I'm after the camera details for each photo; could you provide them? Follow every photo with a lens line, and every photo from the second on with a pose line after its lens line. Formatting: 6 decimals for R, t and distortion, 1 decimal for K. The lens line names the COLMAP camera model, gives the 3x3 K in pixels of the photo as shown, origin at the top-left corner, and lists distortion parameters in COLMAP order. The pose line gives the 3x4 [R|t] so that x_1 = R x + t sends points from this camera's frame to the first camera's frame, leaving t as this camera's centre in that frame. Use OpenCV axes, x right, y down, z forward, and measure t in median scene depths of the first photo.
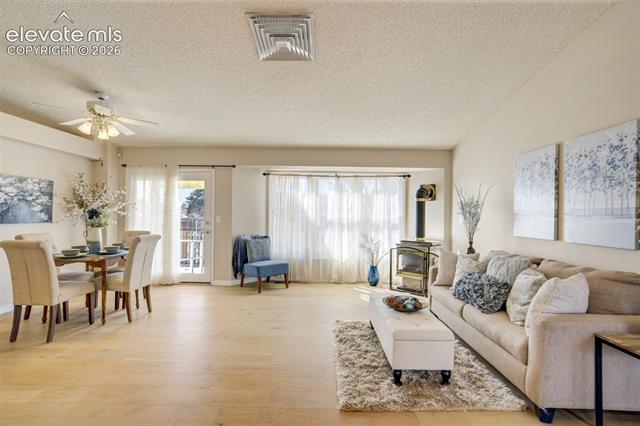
lens RADIAL K [[299.1, 0, 320.5], [0, 299.1, 215.0], [0, 0, 1]] dist [-0.045813, 0.023982]
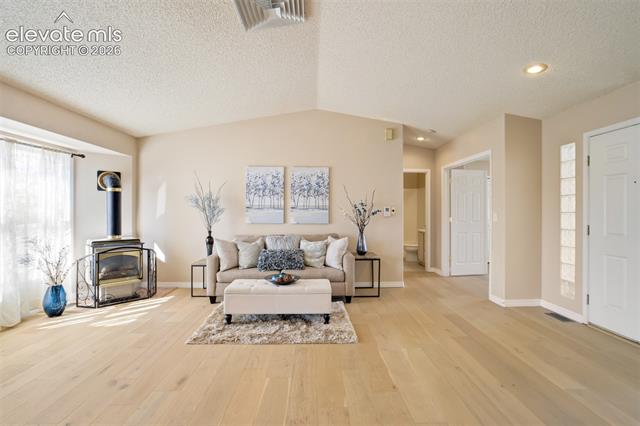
lens RADIAL K [[301.9, 0, 320.2], [0, 301.9, 211.5], [0, 0, 1]] dist [-0.045538, 0.028964]
pose [[-0.034673, -0.014404, 0.999295, -0.586745], [-0.004410, 0.999889, 0.014260, -0.005070], [-0.999389, -0.003913, -0.034733, 0.518293]]
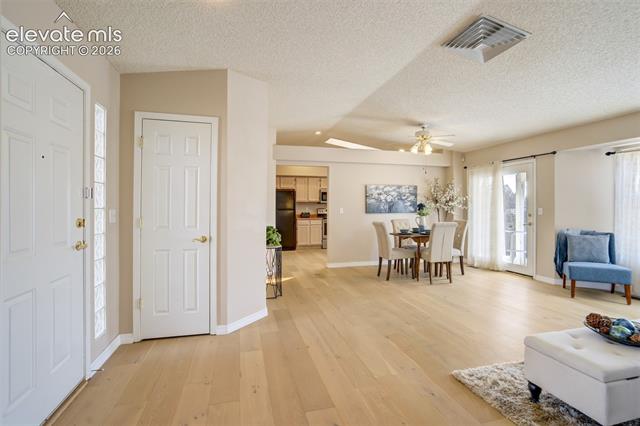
lens RADIAL K [[301.9, 0, 320.2], [0, 301.9, 211.5], [0, 0, 1]] dist [-0.045538, 0.028964]
pose [[0.268250, 0.003430, -0.963343, 0.437011], [0.006519, 0.999964, 0.005375, 0.006301], [0.963327, -0.007722, 0.268218, 0.082359]]
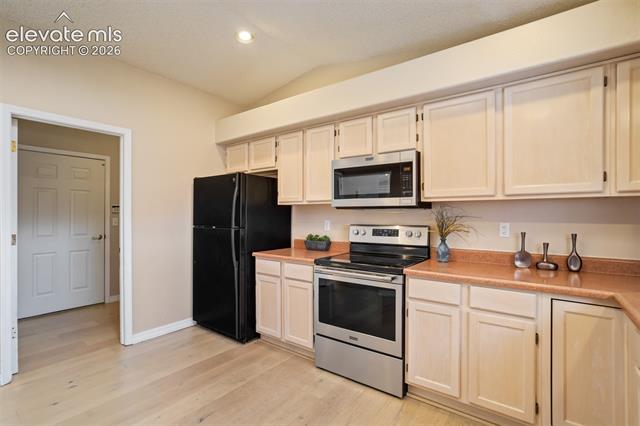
lens RADIAL K [[301.9, 0, 320.2], [0, 301.9, 211.5], [0, 0, 1]] dist [-0.045538, 0.028964]
pose [[-0.600322, -0.023579, -0.799411, -1.036929], [-0.005417, 0.999662, -0.025418, -0.013802], [0.799740, -0.010928, -0.600247, 0.979451]]
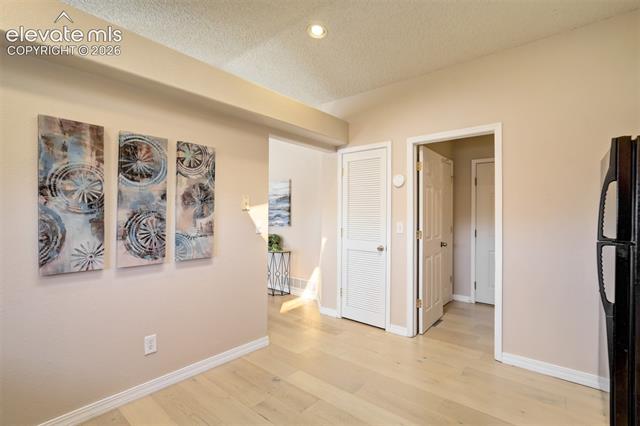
lens RADIAL K [[301.9, 0, 320.2], [0, 301.9, 211.5], [0, 0, 1]] dist [-0.045538, 0.028964]
pose [[-0.774823, -0.011900, 0.632067, -1.398067], [-0.019918, 0.999786, -0.005594, -0.020936], [-0.631865, -0.016924, -0.774894, 0.936603]]
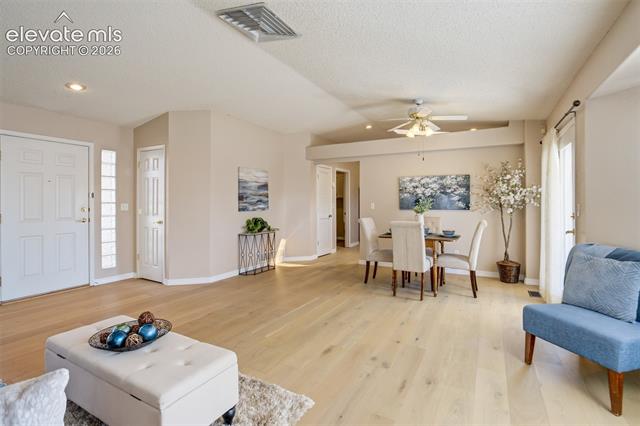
lens RADIAL K [[301.3, 0, 321.8], [0, 301.3, 201.0], [0, 0, 1]] dist [-0.023263, -0.000010]
pose [[-0.469369, -0.014344, -0.882885, 0.392895], [-0.003595, 0.999891, -0.014334, 0.008204], [0.882995, -0.003553, -0.469370, 0.974313]]
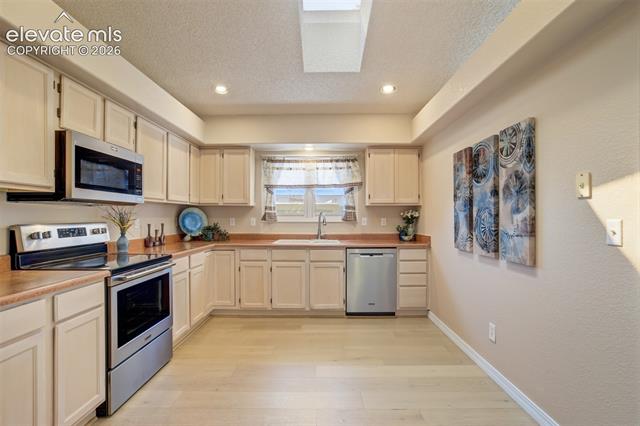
lens RADIAL K [[304.5, 0, 320.3], [0, 304.5, 220.2], [0, 0, 1]] dist [-0.049200, 0.028760]
pose [[0.999900, -0.013882, -0.002661, -1.188002], [0.013919, 0.999798, 0.014496, -0.008896], [0.002459, -0.014532, 0.999891, 0.252127]]
